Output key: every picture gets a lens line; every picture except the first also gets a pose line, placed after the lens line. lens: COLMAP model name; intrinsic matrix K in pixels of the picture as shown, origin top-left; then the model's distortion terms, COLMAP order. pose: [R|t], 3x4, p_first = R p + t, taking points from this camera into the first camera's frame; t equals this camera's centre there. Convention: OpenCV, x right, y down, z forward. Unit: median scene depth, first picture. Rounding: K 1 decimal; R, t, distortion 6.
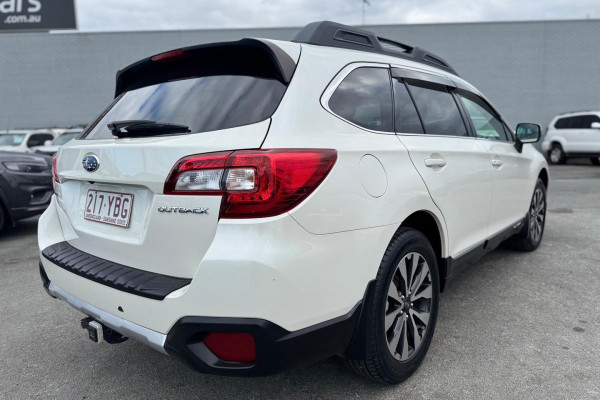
lens RADIAL K [[451.4, 0, 300.0], [0, 451.4, 200.0], [0, 0, 1]] dist [-0.005691, -0.001048]
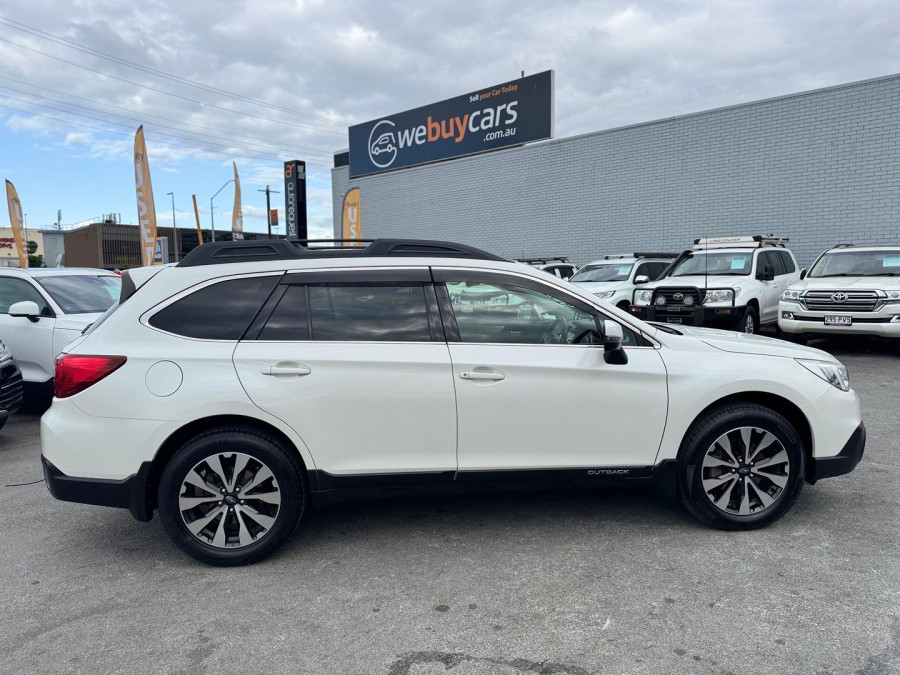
lens RADIAL K [[677.0, 0, 450.0], [0, 677.0, 337.5], [0, 0, 1]] dist [-0.004158, -0.003704]
pose [[0.693875, 0.088168, -0.714677, 1.057211], [-0.095255, 0.994993, 0.030268, -0.155174], [0.713767, 0.047074, 0.698799, 0.136432]]
